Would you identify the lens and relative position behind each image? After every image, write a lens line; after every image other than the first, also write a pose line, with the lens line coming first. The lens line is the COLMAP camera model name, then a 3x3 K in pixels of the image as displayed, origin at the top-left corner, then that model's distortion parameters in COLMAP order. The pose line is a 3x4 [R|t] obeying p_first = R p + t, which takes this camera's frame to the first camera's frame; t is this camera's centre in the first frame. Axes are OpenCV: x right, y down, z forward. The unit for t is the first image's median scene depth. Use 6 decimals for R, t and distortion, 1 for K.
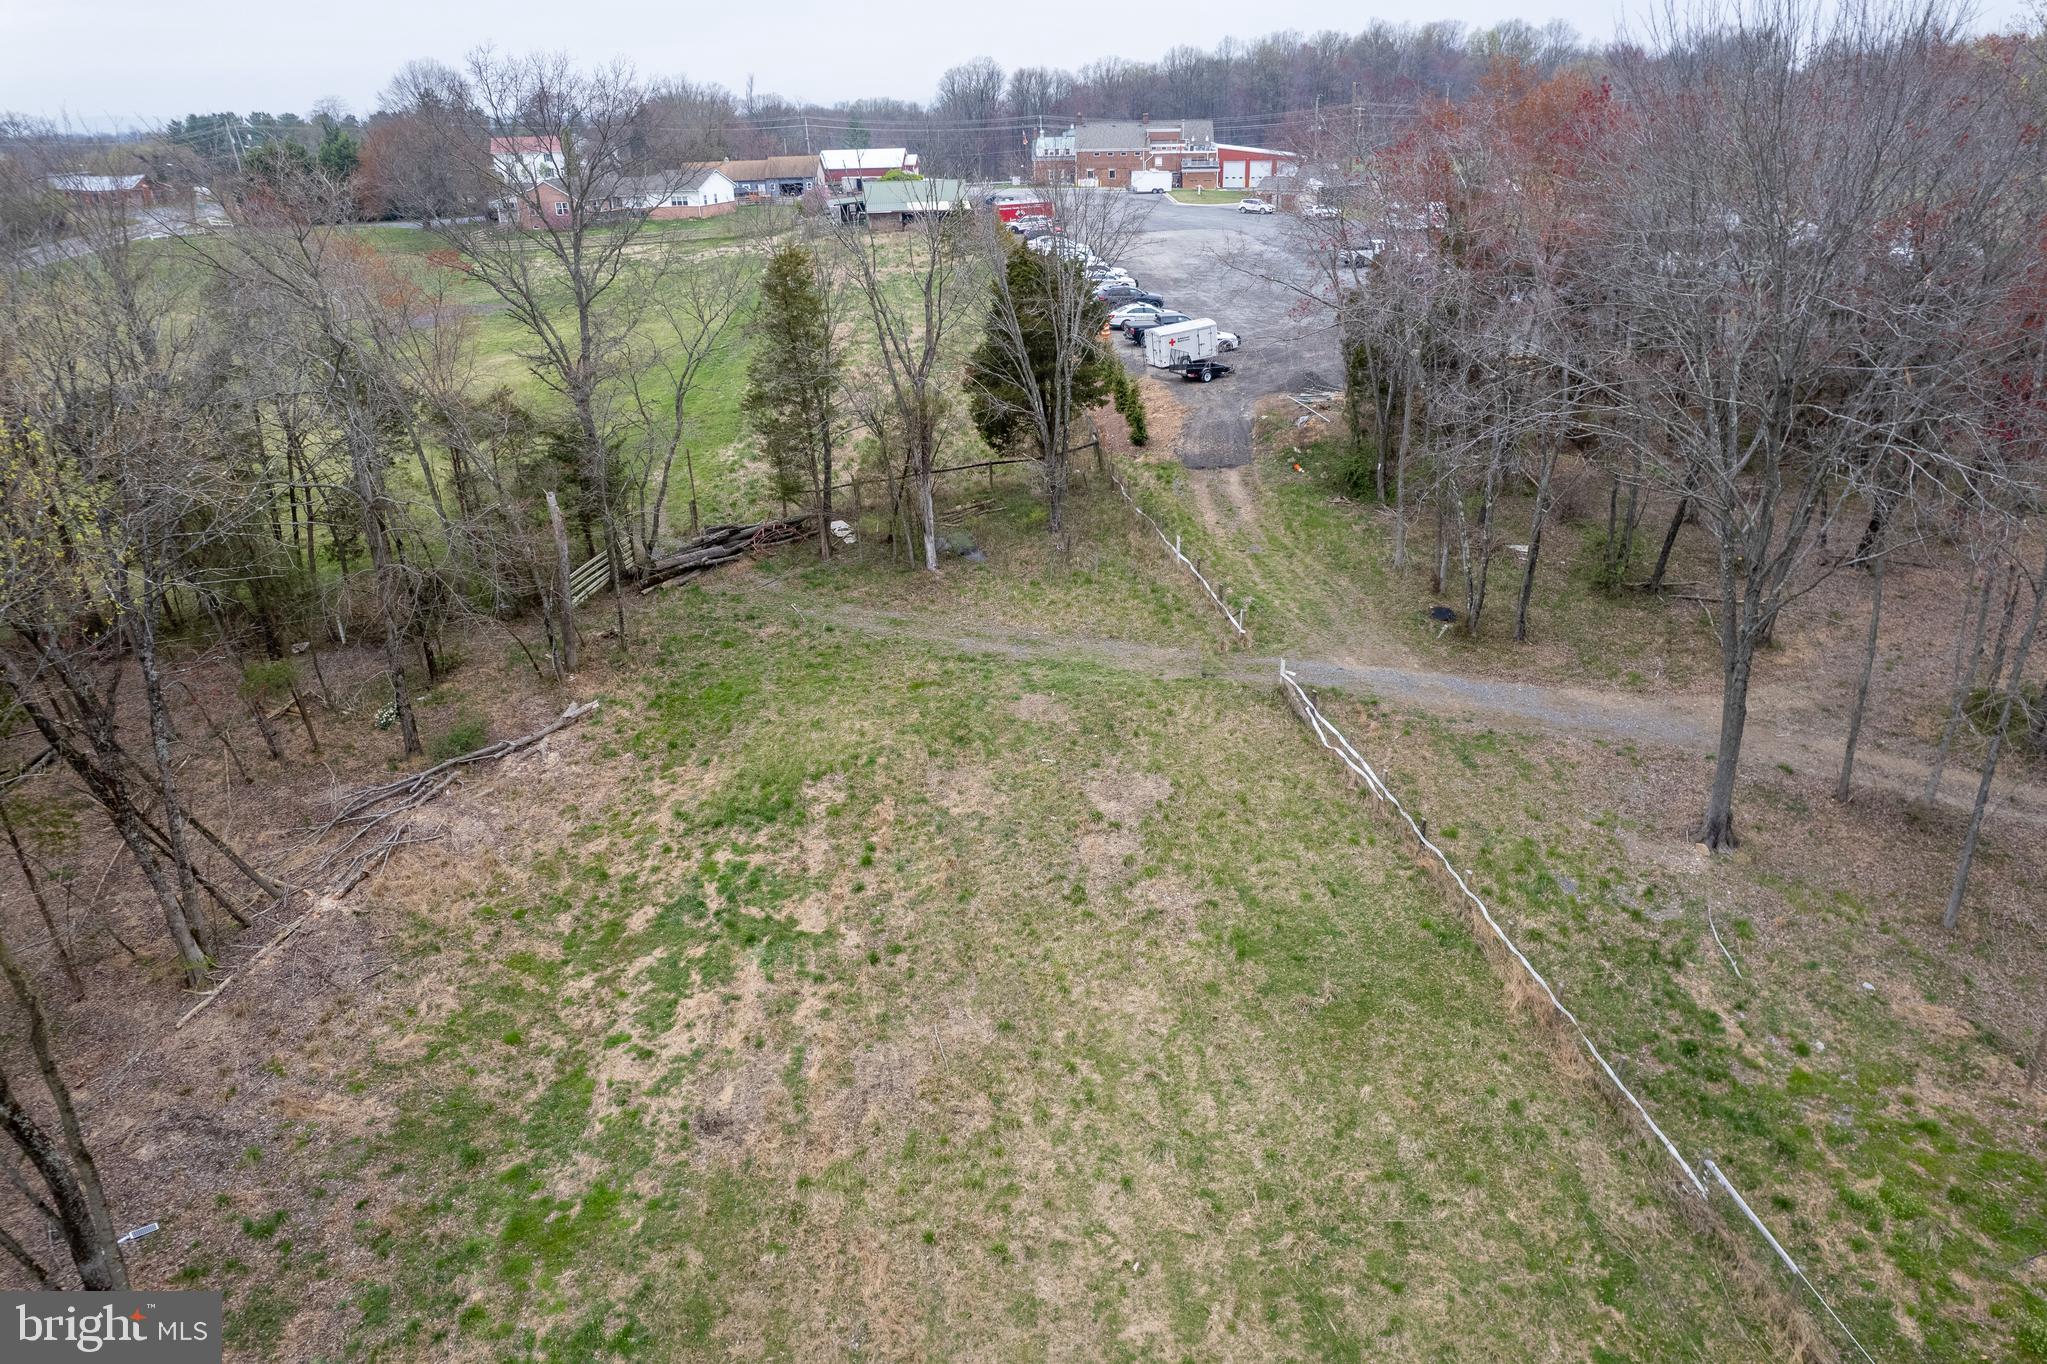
lens RADIAL K [[1328.8, 0, 1031.3], [0, 1328.8, 689.2], [0, 0, 1]] dist [-0.070886, 0.063722]
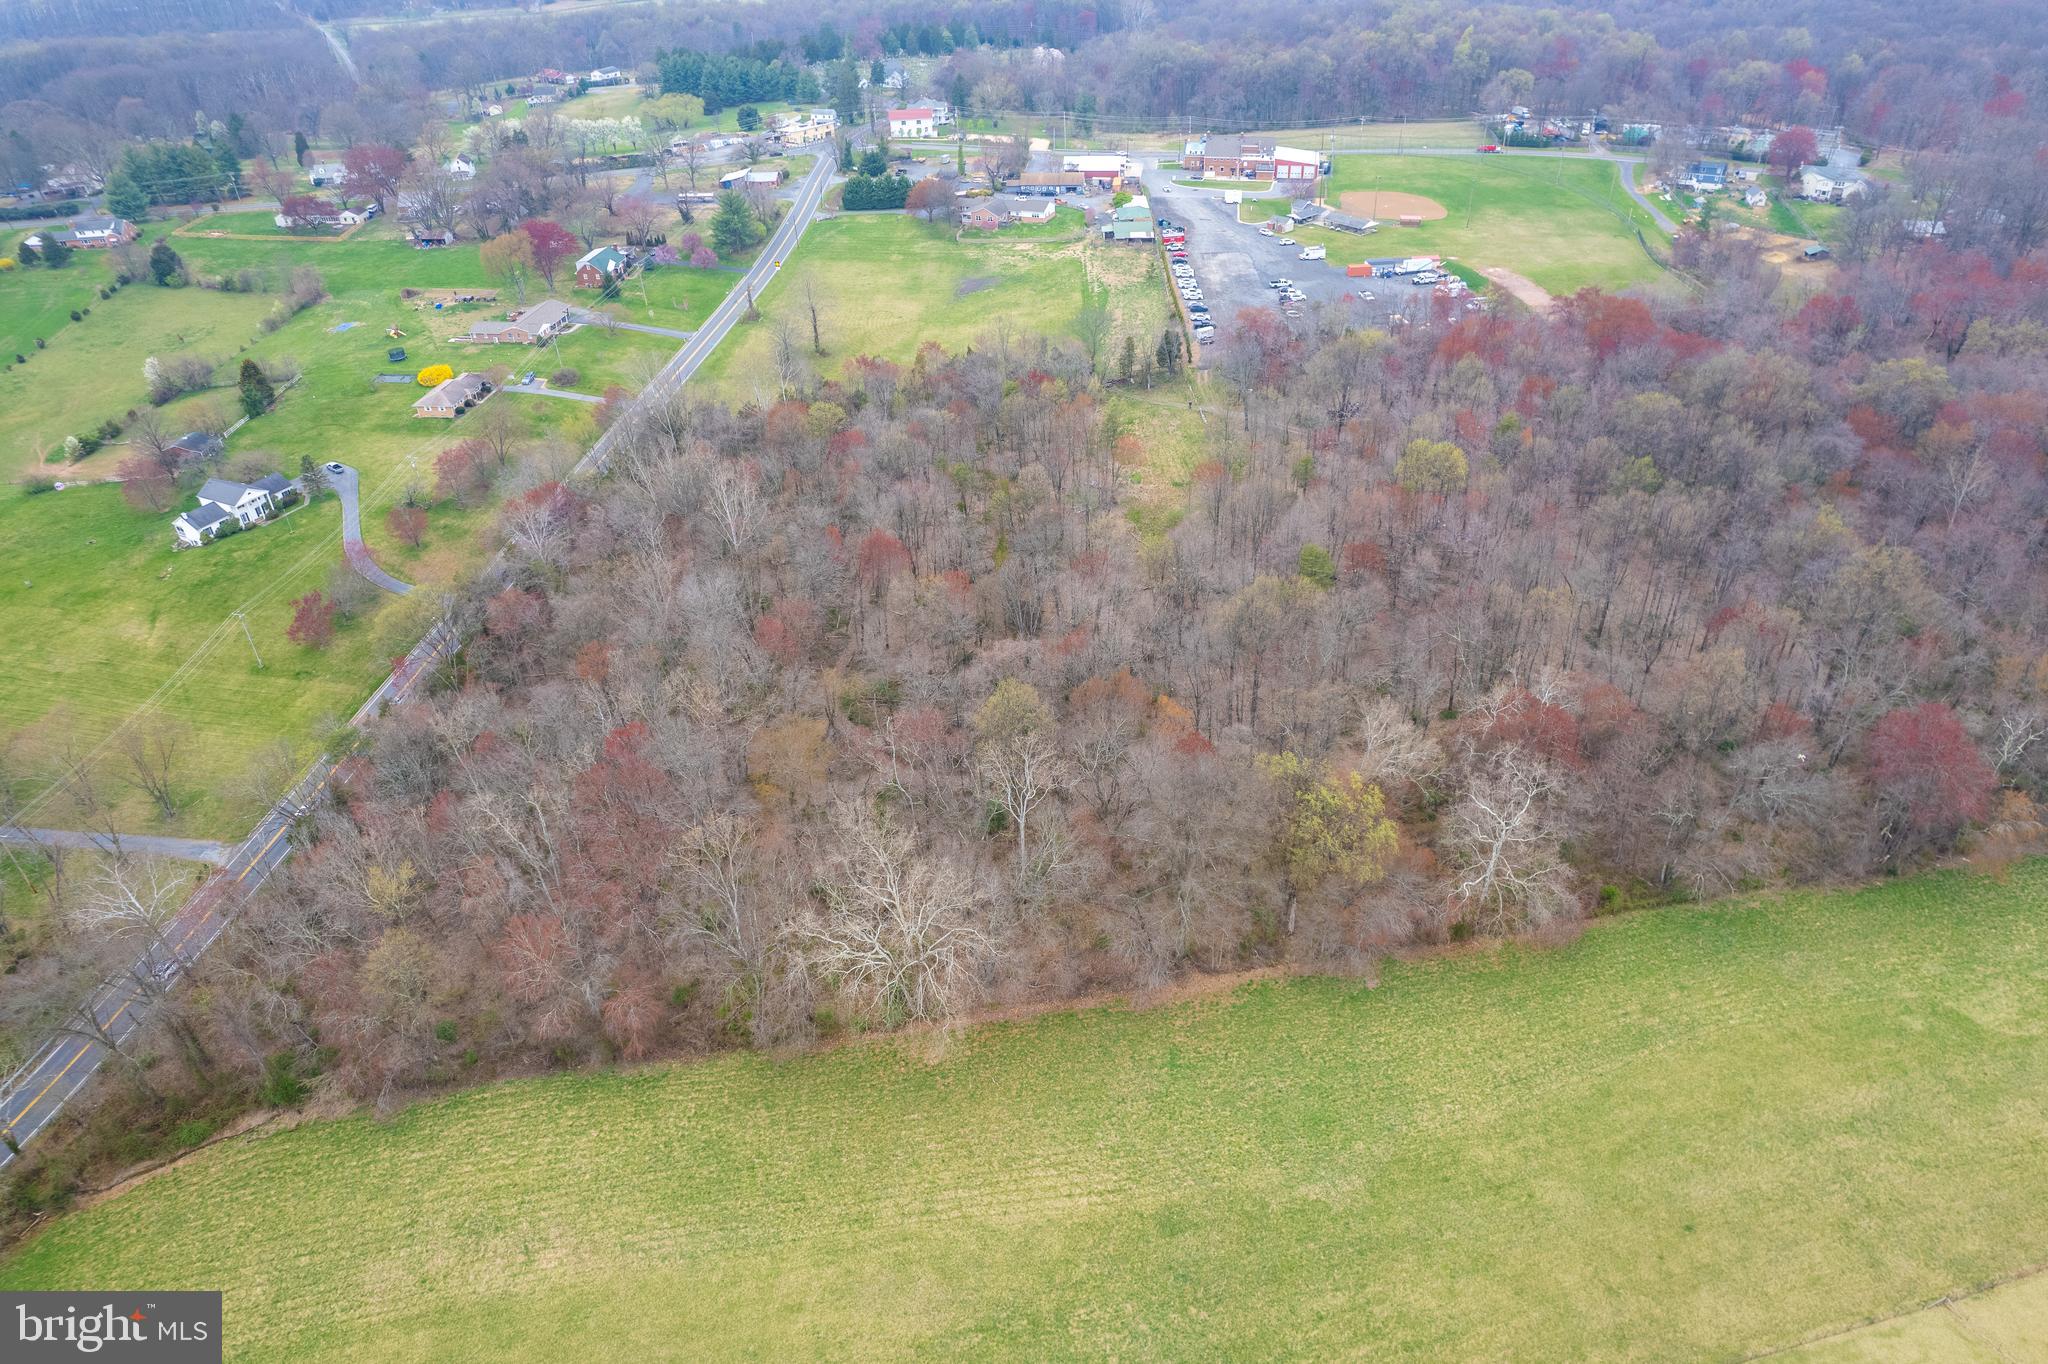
lens RADIAL K [[1329.5, 0, 1026.1], [0, 1329.5, 691.4], [0, 0, 1]] dist [-0.070886, 0.063722]
pose [[0.993269, 0.061465, -0.098177, 0.038466], [-0.042697, 0.982196, 0.182942, 0.154309], [0.107674, -0.177519, 0.978209, -4.422468]]
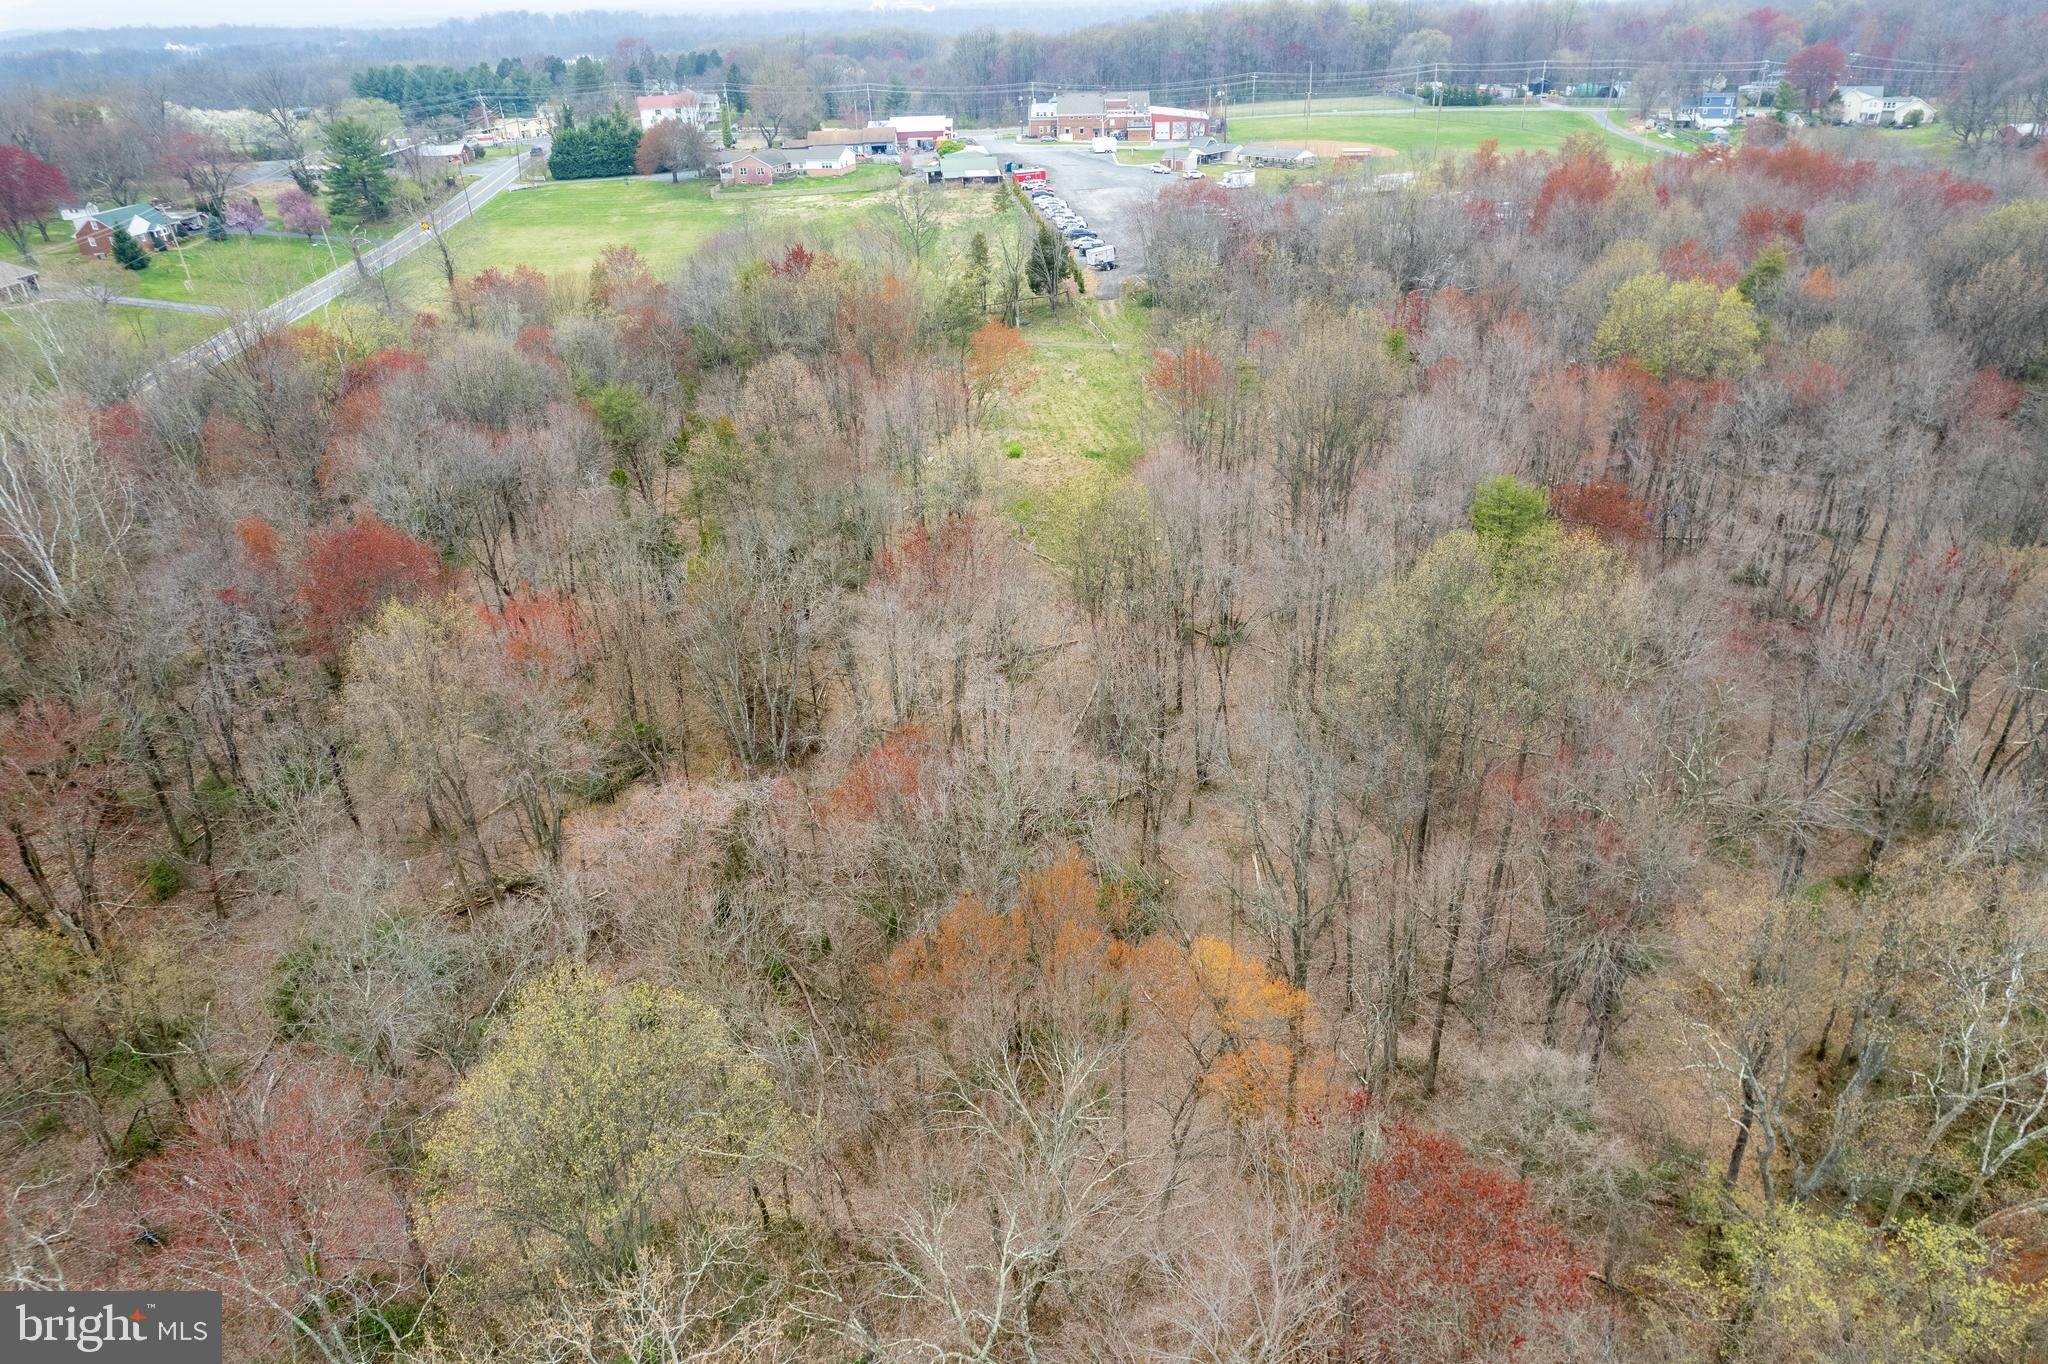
lens RADIAL K [[1329.5, 0, 1034.6], [0, 1329.5, 690.1], [0, 0, 1]] dist [-0.070886, 0.063722]
pose [[0.999837, -0.012894, 0.012634, -0.076511], [0.011858, 0.996812, 0.078904, 0.494075], [-0.013611, -0.078741, 0.996802, -2.127583]]
